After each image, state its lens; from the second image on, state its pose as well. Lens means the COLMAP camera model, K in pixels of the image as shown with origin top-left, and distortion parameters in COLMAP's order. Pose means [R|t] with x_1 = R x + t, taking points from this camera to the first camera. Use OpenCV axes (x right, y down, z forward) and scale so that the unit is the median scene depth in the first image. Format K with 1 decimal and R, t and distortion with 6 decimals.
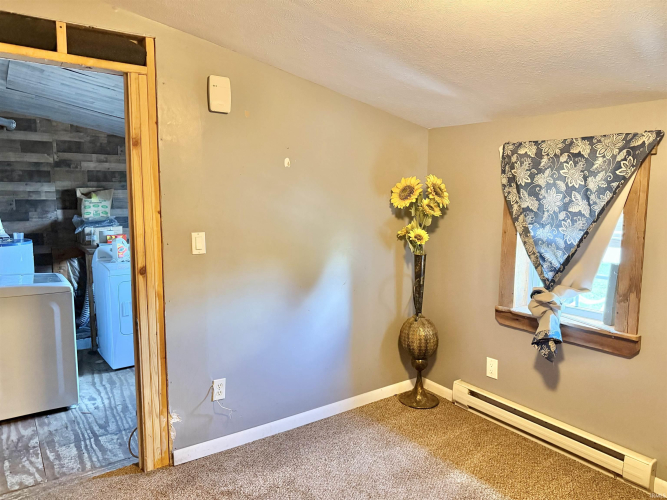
lens RADIAL K [[468.0, 0, 333.3], [0, 468.0, 249.7], [0, 0, 1]] dist [-0.003000, 0.000727]
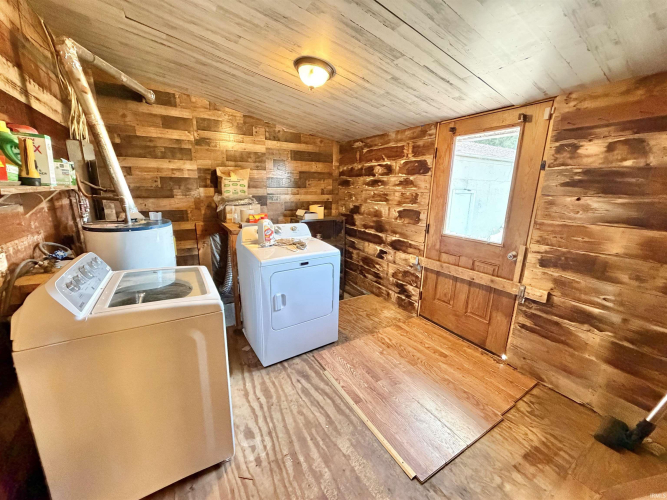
lens RADIAL K [[265.4, 0, 333.8], [0, 265.4, 250.8], [0, 0, 1]] dist [-0.002177, 0.000479]
pose [[0.996565, 0.036043, -0.074555, -0.249262], [-0.026270, 0.991408, 0.128142, -0.030196], [0.078534, -0.125743, 0.988949, 0.432238]]
